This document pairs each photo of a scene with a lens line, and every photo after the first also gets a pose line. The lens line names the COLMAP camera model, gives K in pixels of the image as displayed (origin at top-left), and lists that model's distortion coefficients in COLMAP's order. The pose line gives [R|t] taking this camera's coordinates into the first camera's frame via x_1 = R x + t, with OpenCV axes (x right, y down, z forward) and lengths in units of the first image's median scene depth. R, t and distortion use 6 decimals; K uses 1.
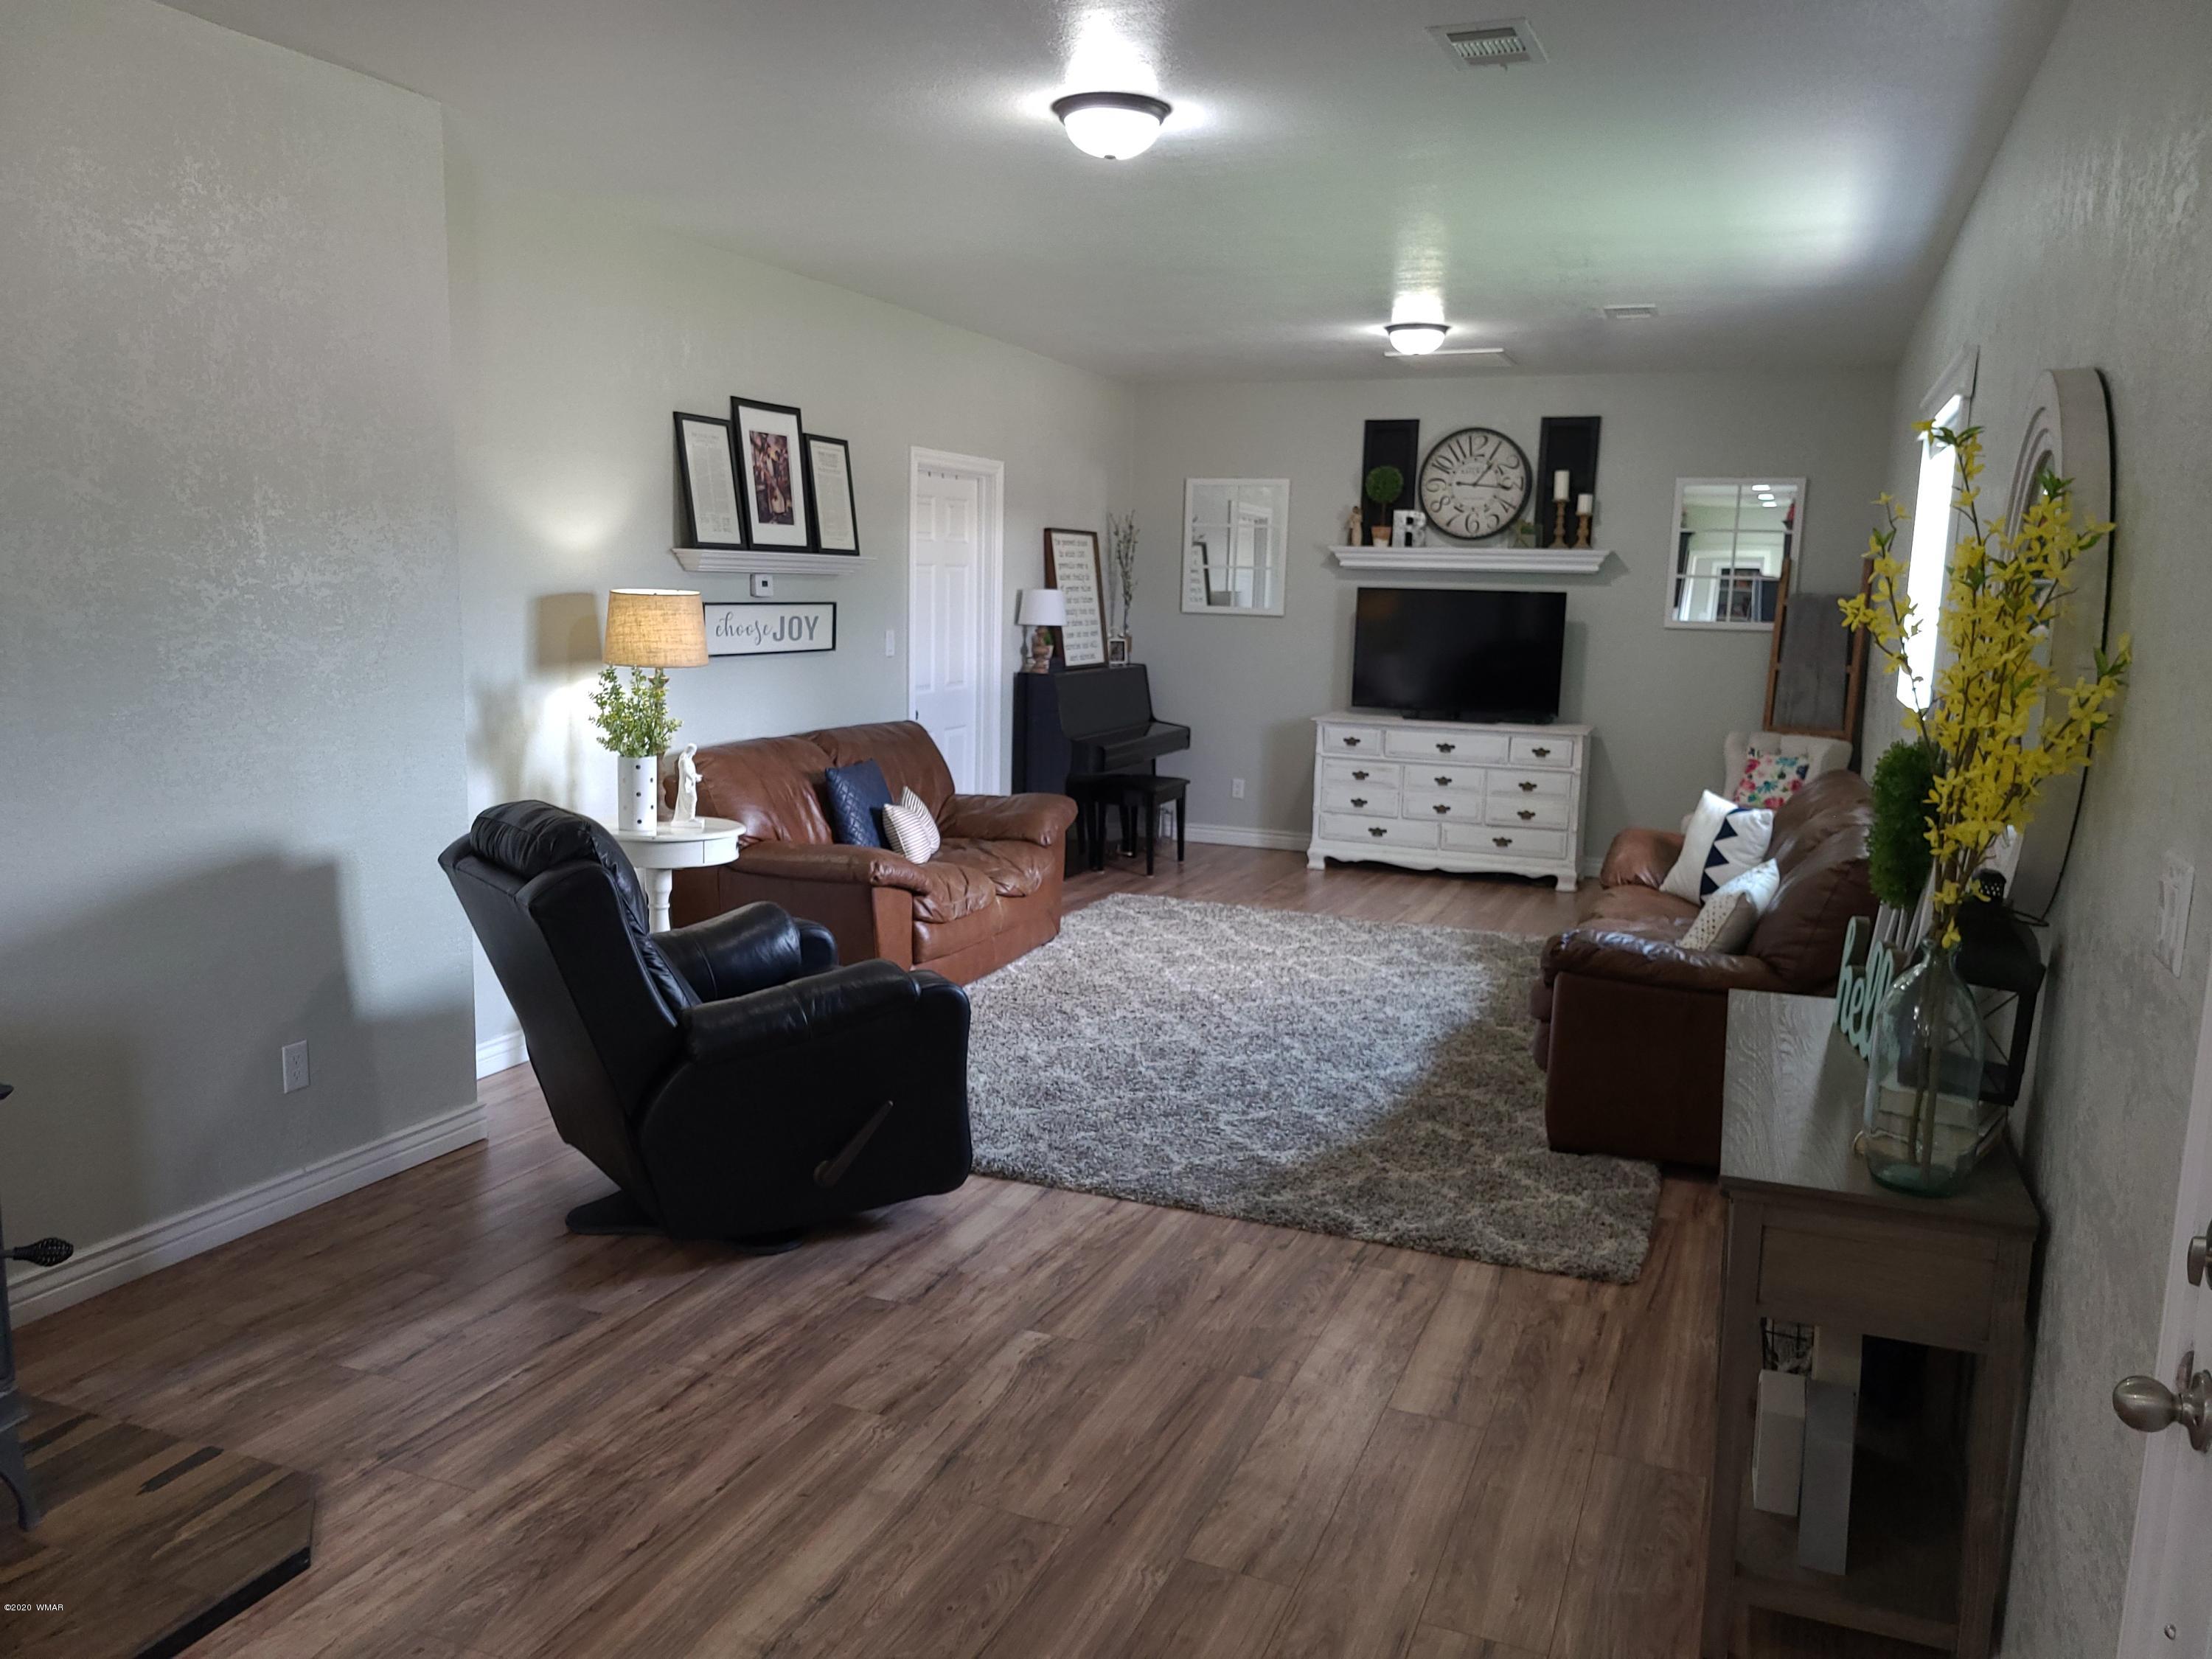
lens RADIAL K [[1655.5, 0, 1105.6], [0, 1655.5, 844.5], [0, 0, 1]] dist [0.064431, -0.051503]
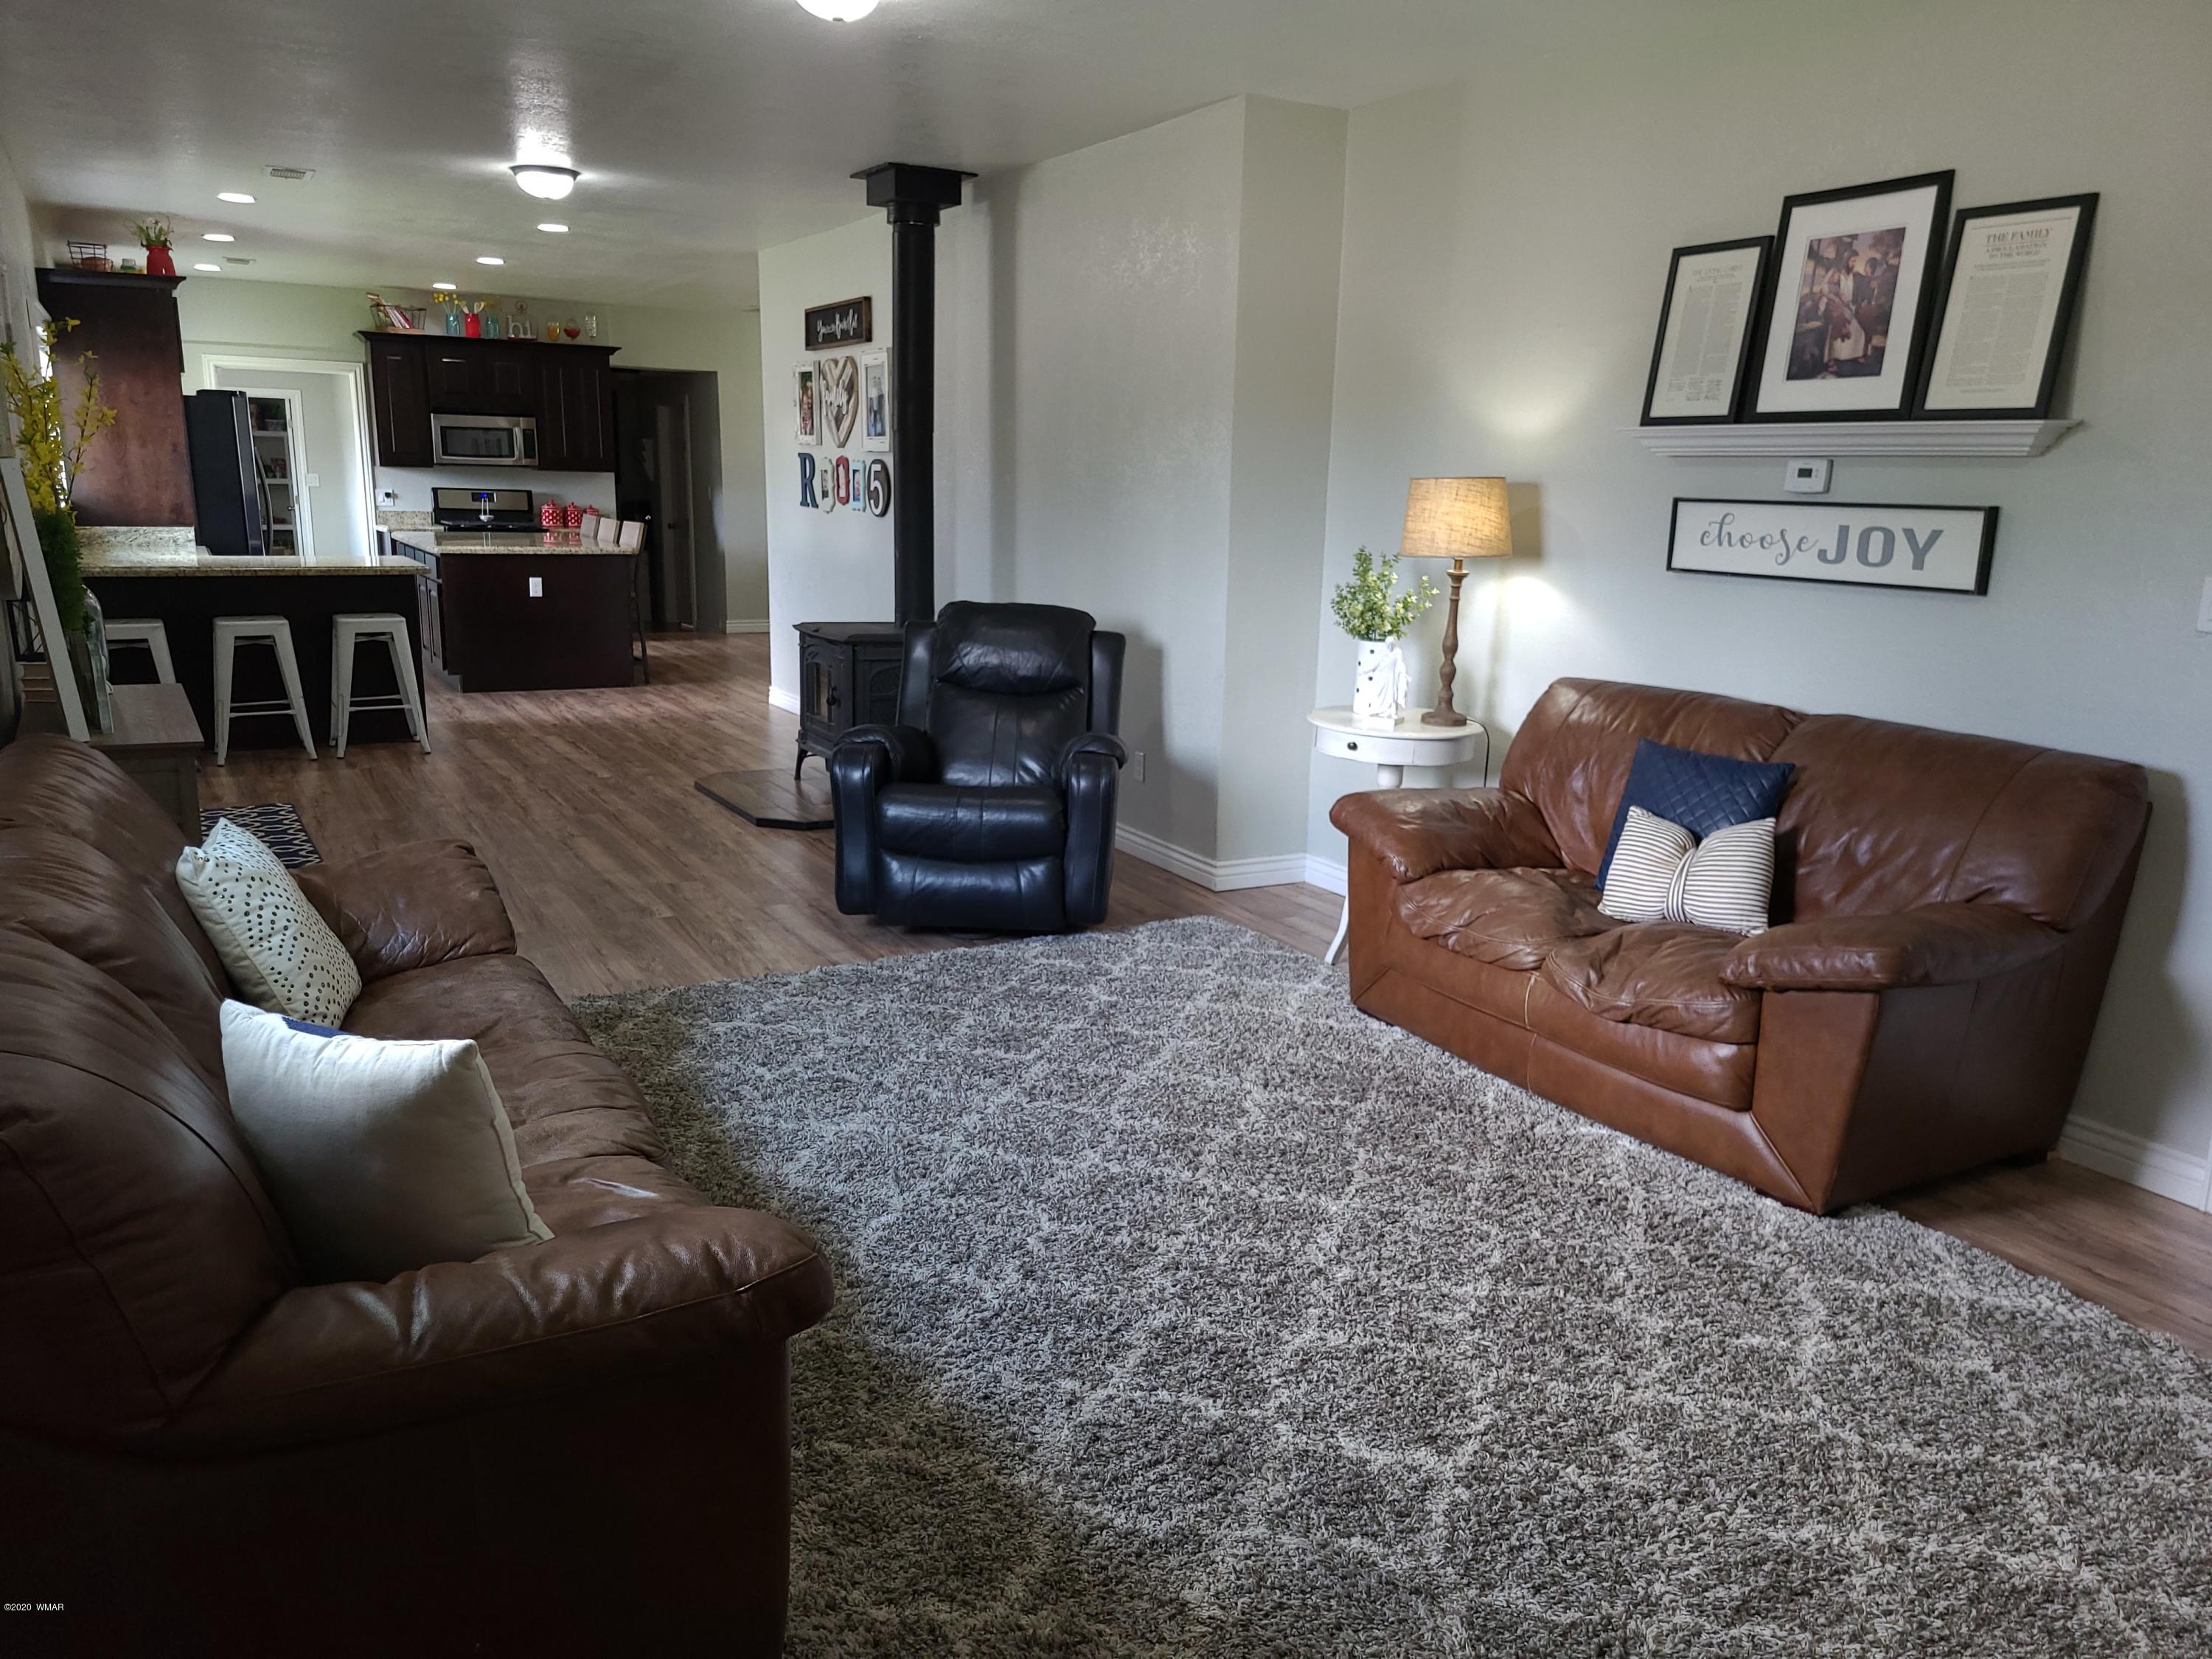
lens RADIAL K [[1654.2, 0, 1118.4], [0, 1654.2, 855.9], [0, 0, 1]] dist [0.065840, -0.060776]
pose [[-0.619305, 0.136645, -0.773168, 0.484271], [-0.165458, 0.939912, 0.298646, -0.162007], [0.767518, 0.312880, -0.559483, 1.172201]]
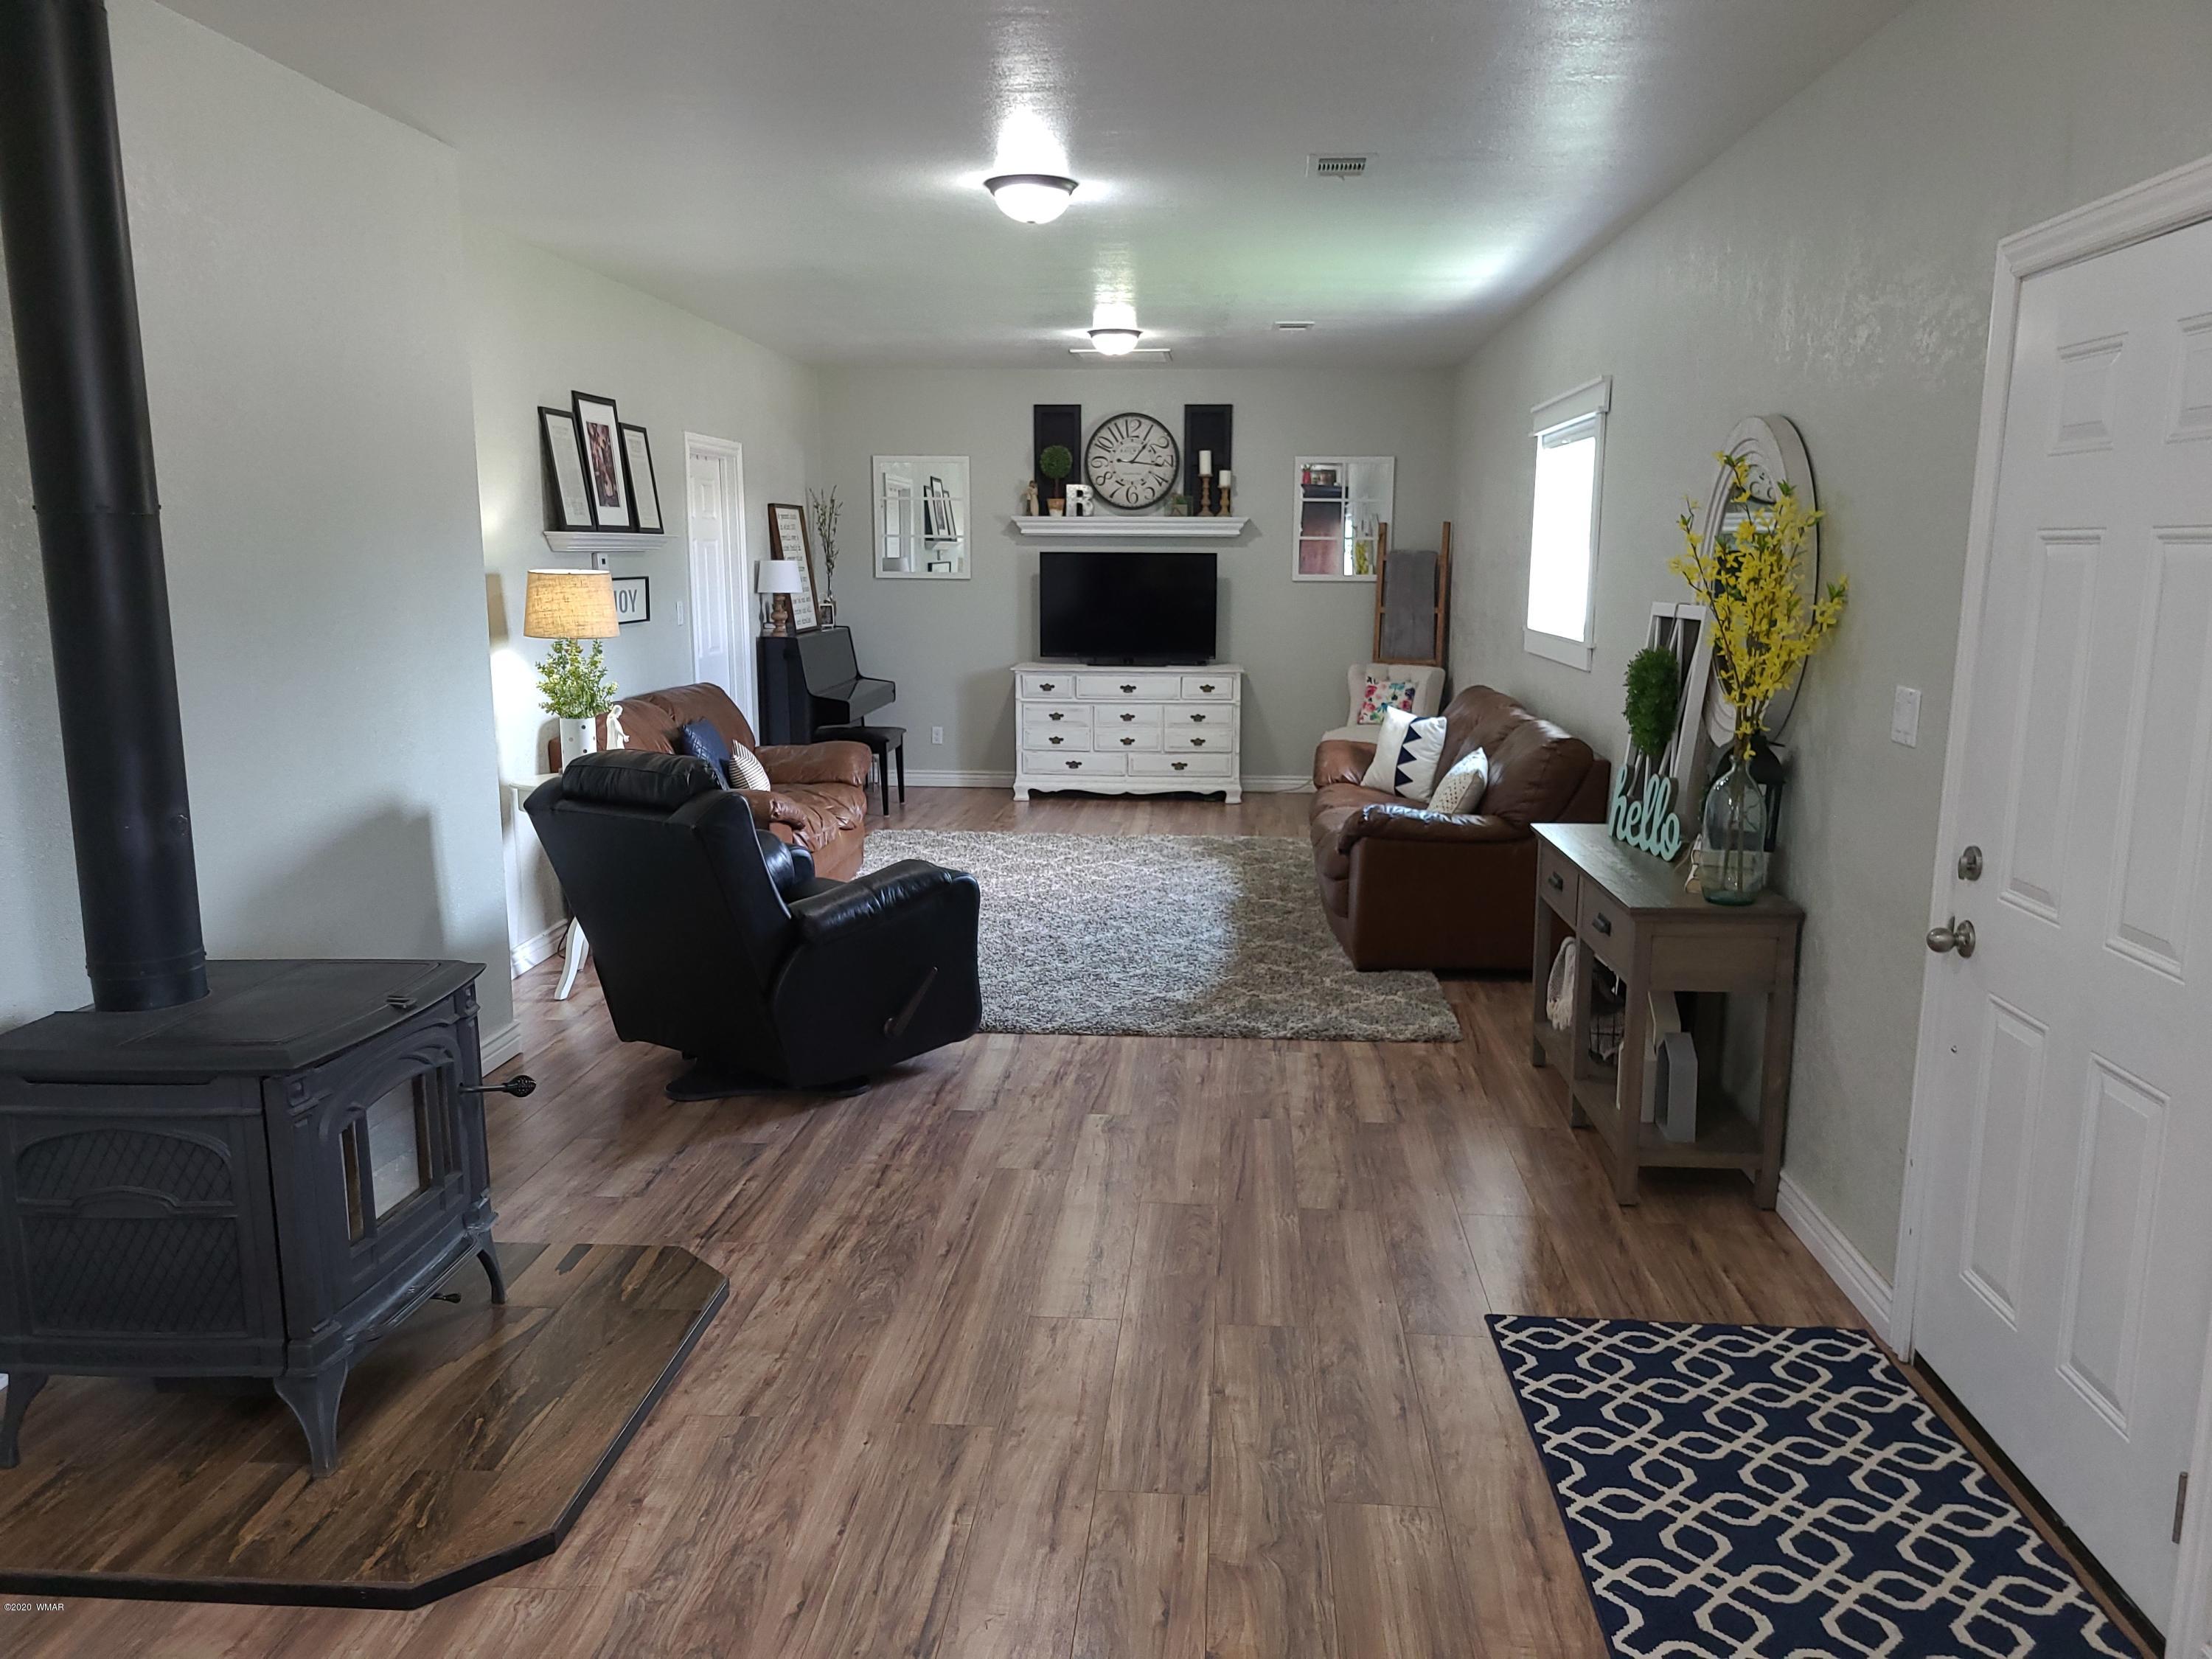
lens RADIAL K [[1654.2, 0, 1118.4], [0, 1654.2, 855.9], [0, 0, 1]] dist [0.065840, -0.060776]
pose [[0.950425, -0.078062, 0.300997, -0.221358], [0.069111, 0.996795, 0.040292, 0.016124], [-0.303177, -0.017492, 0.952774, -0.153535]]
